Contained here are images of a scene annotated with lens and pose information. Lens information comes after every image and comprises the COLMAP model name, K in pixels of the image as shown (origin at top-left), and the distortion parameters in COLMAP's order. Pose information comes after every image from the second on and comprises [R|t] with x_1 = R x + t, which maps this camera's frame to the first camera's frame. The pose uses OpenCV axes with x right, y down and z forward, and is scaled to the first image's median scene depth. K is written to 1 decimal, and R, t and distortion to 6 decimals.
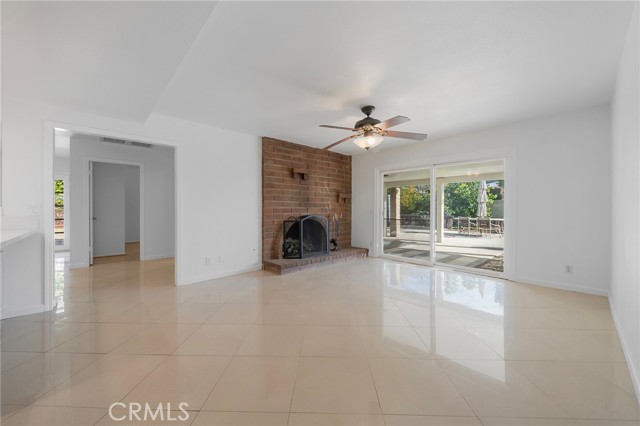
lens RADIAL K [[242.0, 0, 322.3], [0, 242.0, 211.9], [0, 0, 1]] dist [0.000537, 0.000147]
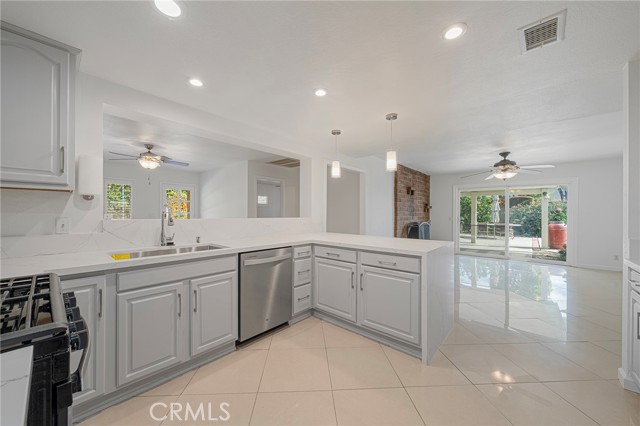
lens RADIAL K [[242.0, 0, 316.9], [0, 242.0, 213.4], [0, 0, 1]] dist [0.000537, 0.000147]
pose [[0.995495, 0.005684, 0.094641, -0.765883], [-0.004448, 0.999902, -0.013270, -0.014618], [-0.094707, 0.012789, 0.995423, -0.278030]]
